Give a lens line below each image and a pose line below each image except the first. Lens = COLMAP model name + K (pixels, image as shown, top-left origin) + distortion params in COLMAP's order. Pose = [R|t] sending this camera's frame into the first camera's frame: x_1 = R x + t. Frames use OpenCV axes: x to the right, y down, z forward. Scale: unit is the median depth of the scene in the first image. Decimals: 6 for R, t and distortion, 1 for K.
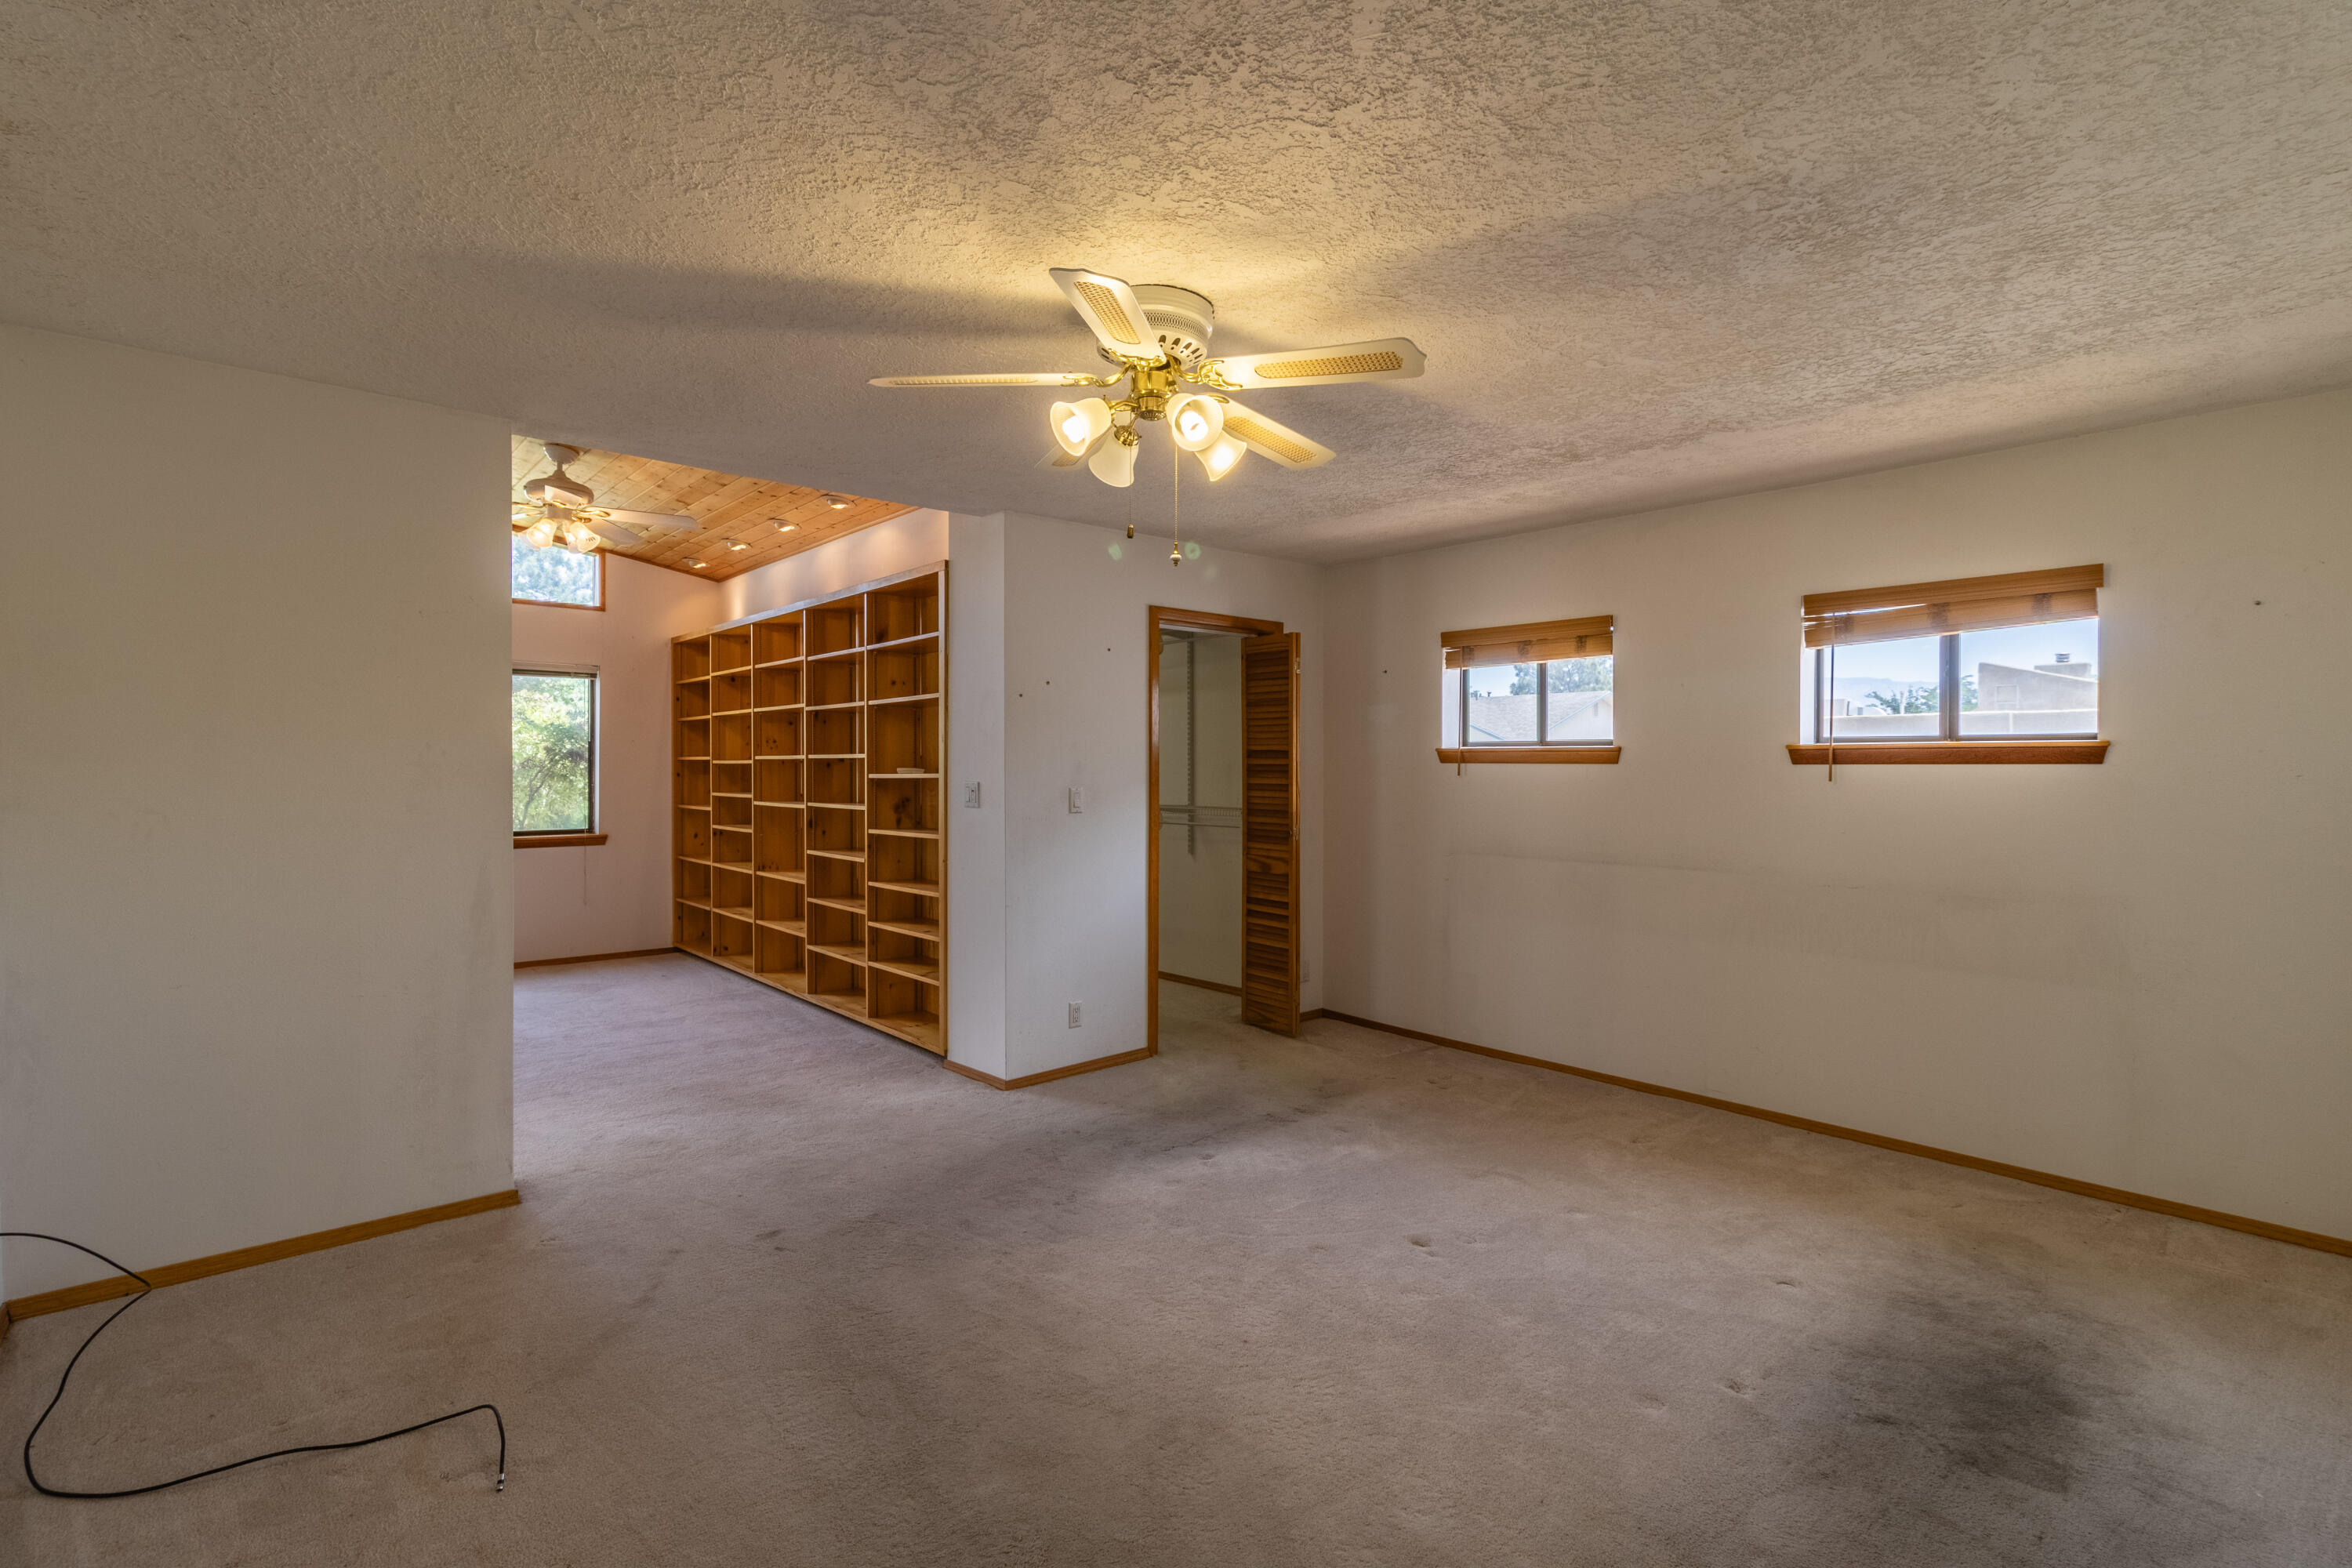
lens RADIAL K [[1087.9, 0, 1188.5], [0, 1087.9, 775.6], [0, 0, 1]] dist [0.002599, -0.000109]
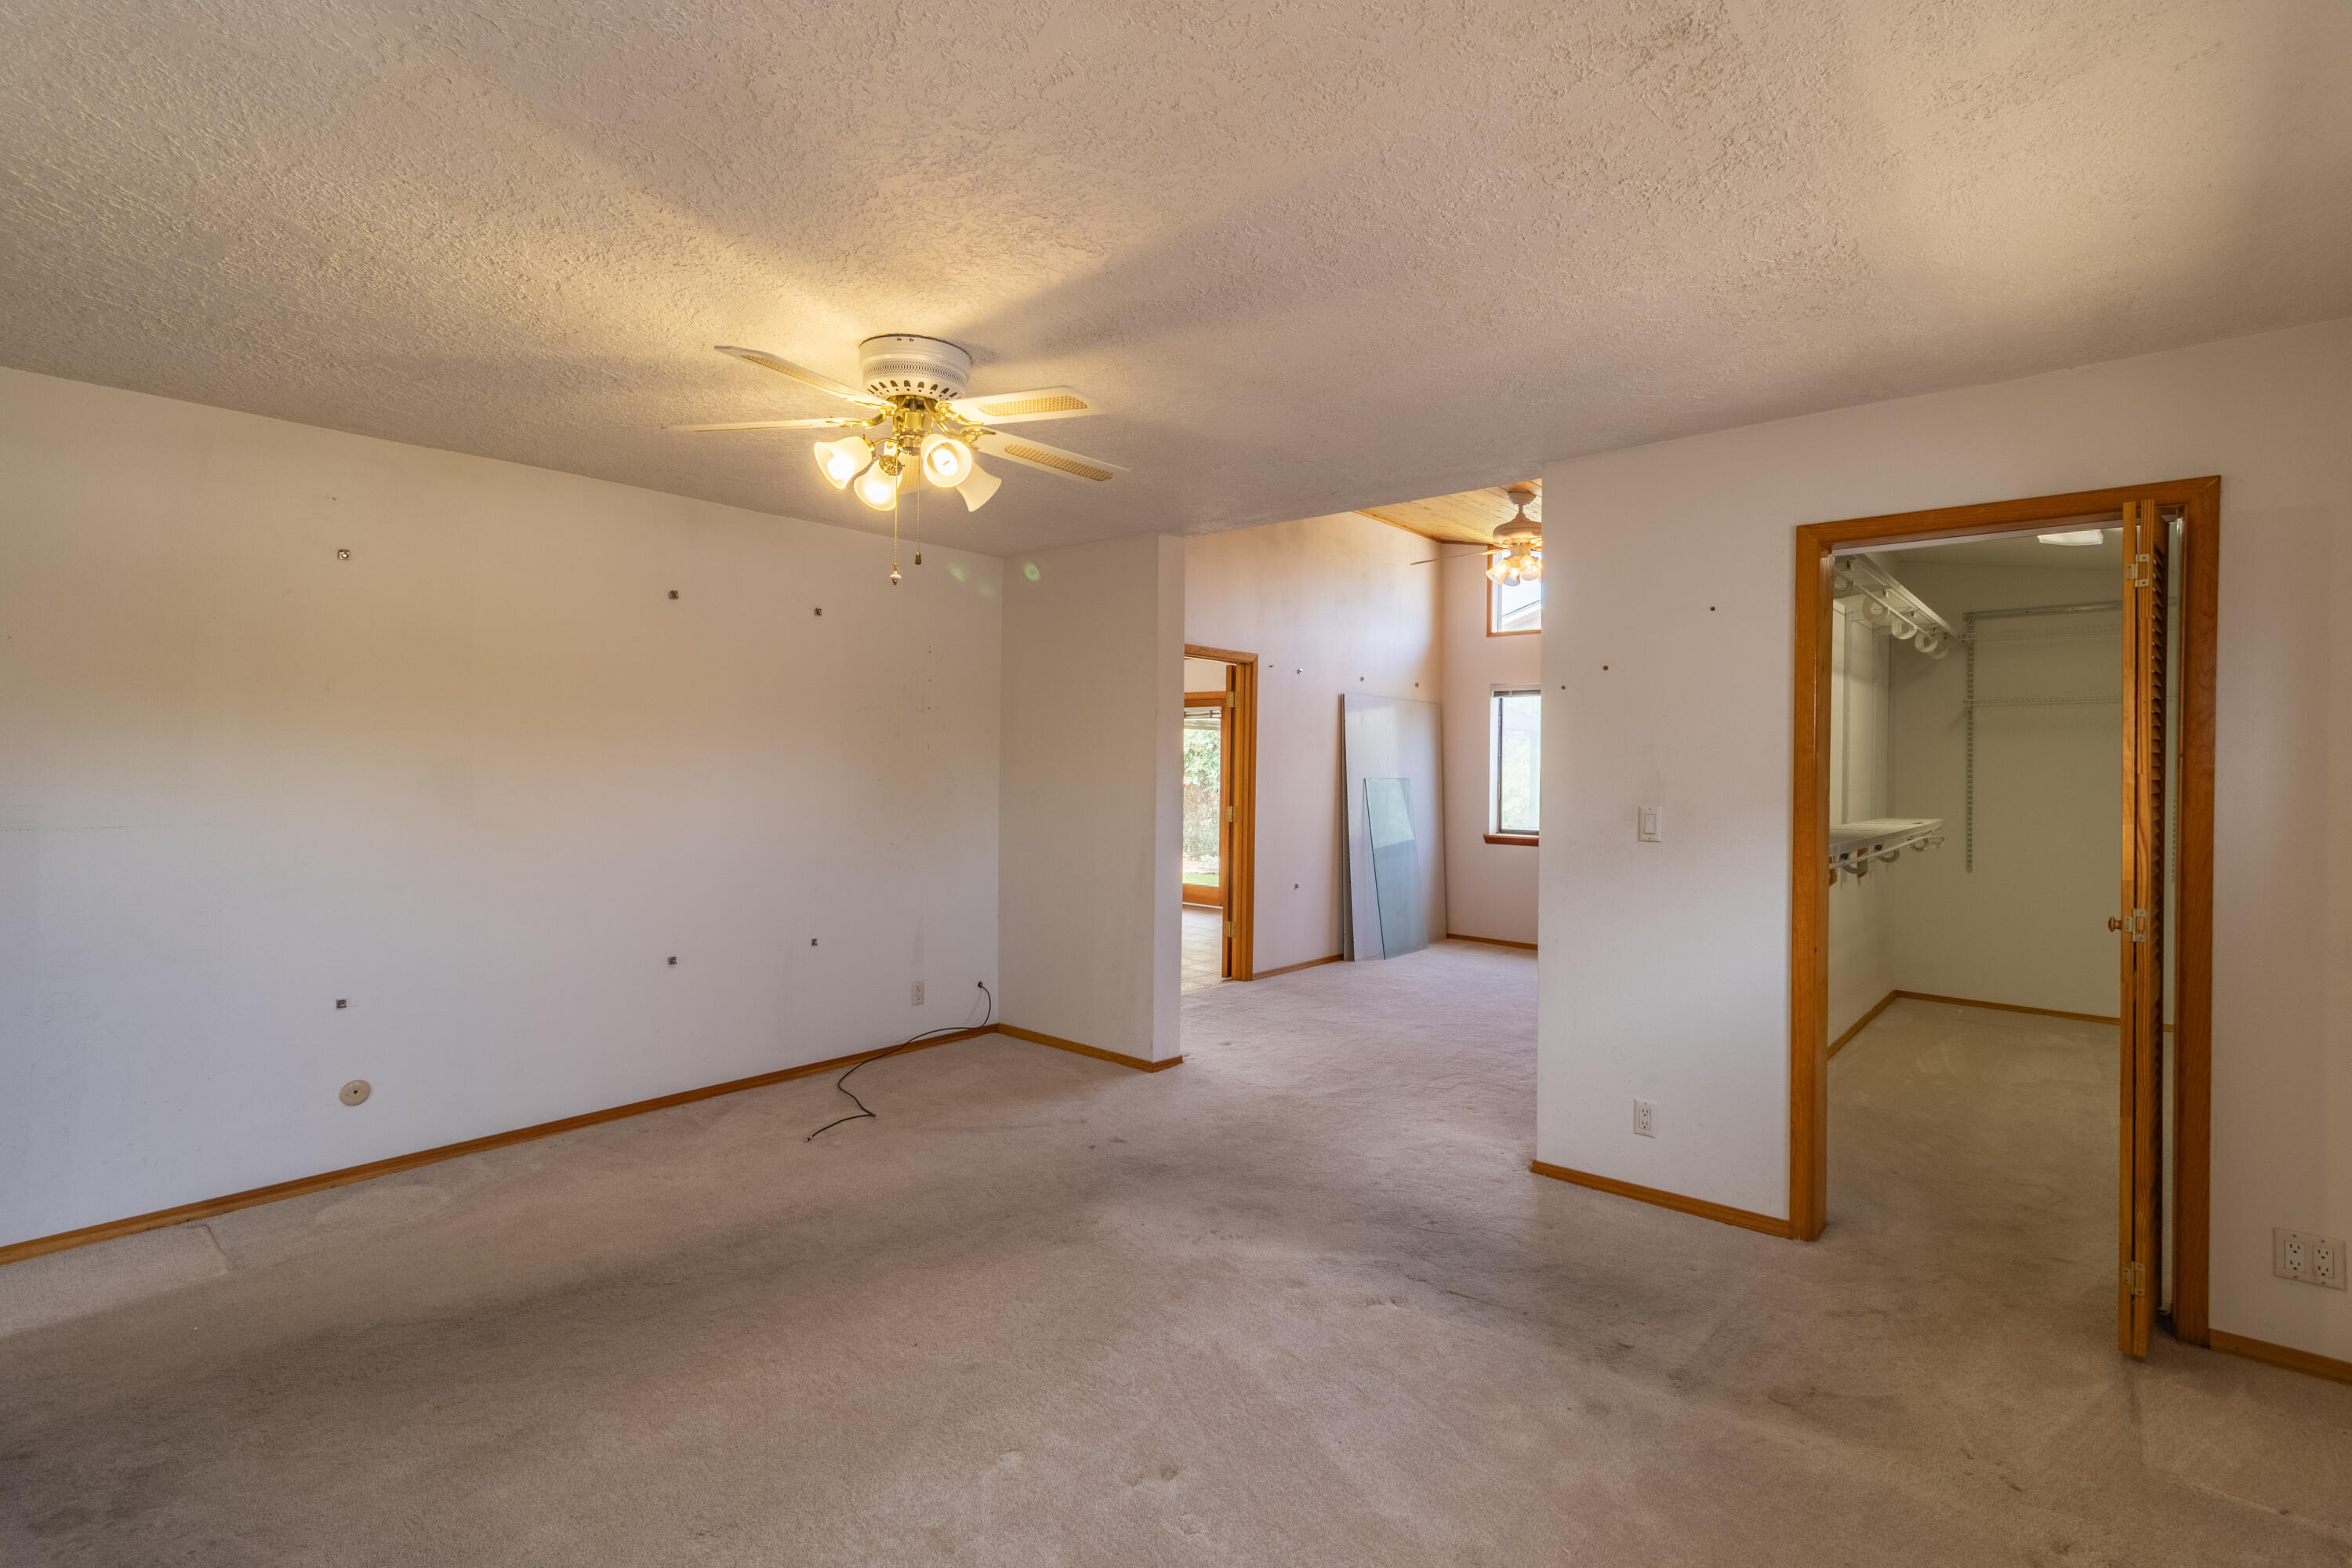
lens RADIAL K [[1087.9, 0, 1187.5], [0, 1087.9, 774.0], [0, 0, 1]] dist [0.002599, -0.000109]
pose [[0.133458, 0.004522, -0.991044, 0.713142], [-0.021958, 0.999758, 0.001605, -0.006394], [0.990811, 0.021547, 0.133525, 0.734557]]
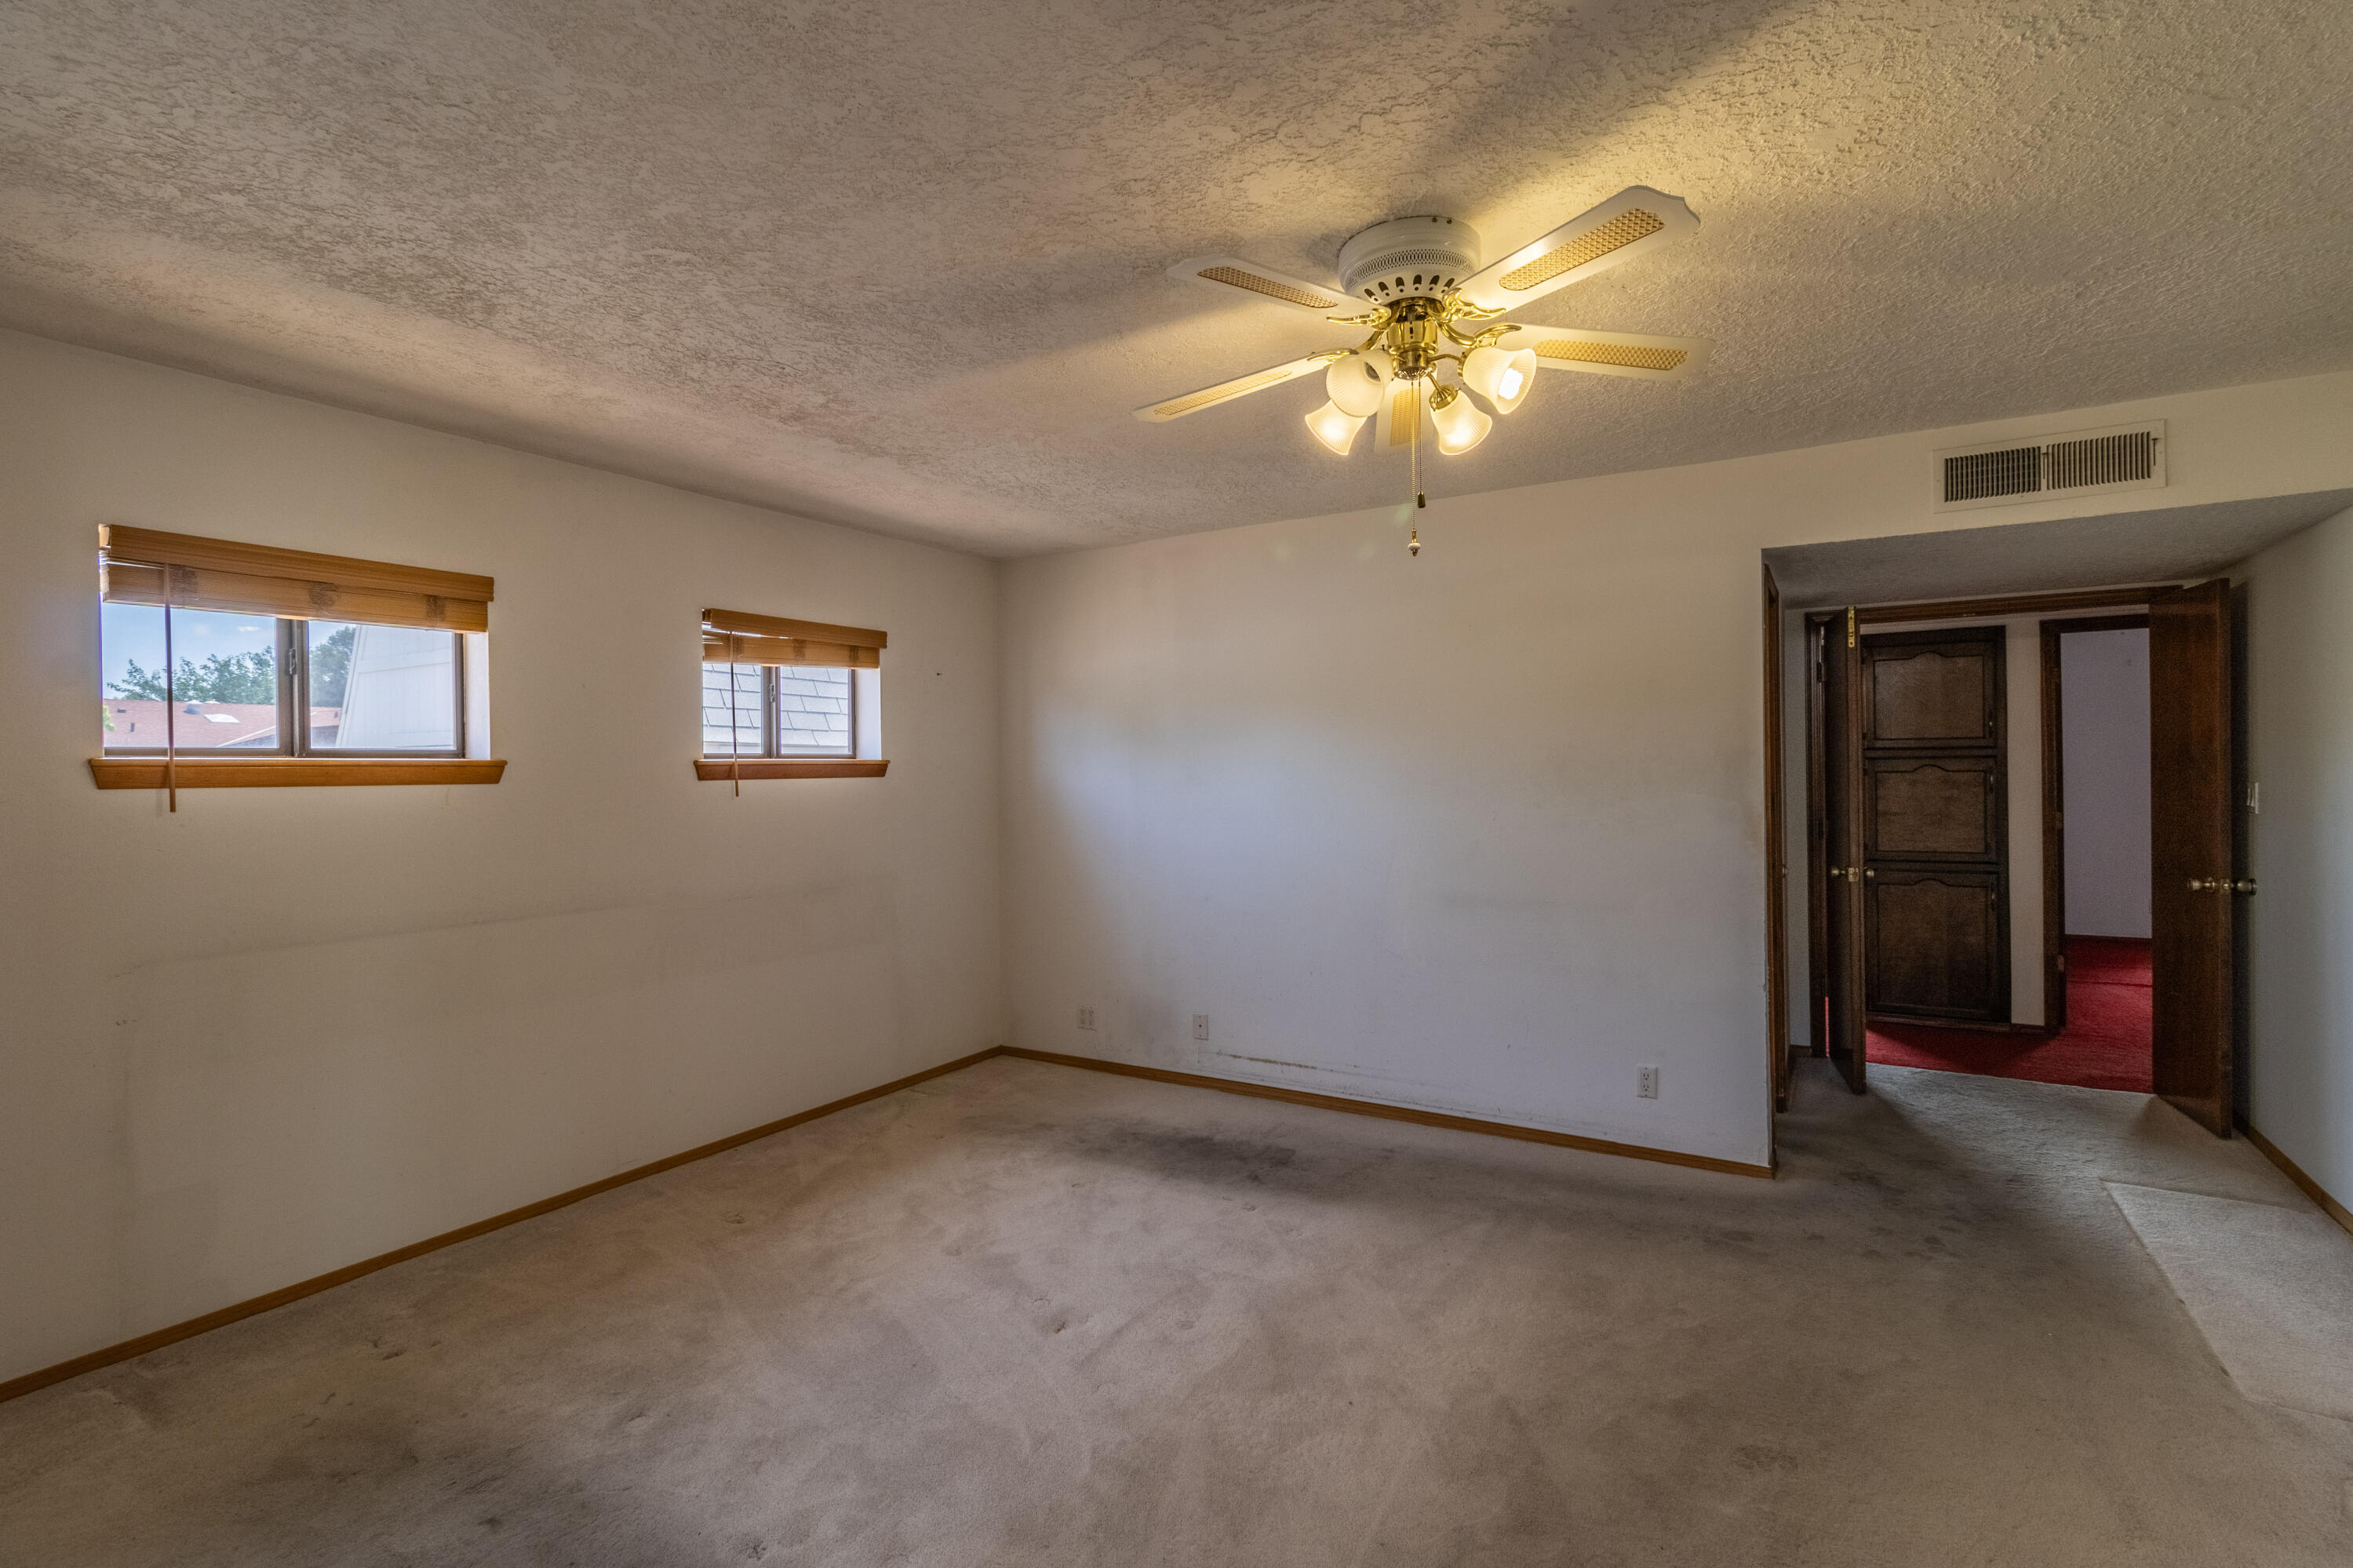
lens RADIAL K [[1088.3, 0, 1179.0], [0, 1088.3, 771.0], [0, 0, 1]] dist [0.002599, -0.000109]
pose [[-0.292538, 0.000497, 0.956254, -0.526435], [0.022417, 0.999729, 0.006338, -0.016197], [-0.955991, 0.023291, -0.292470, 0.938637]]
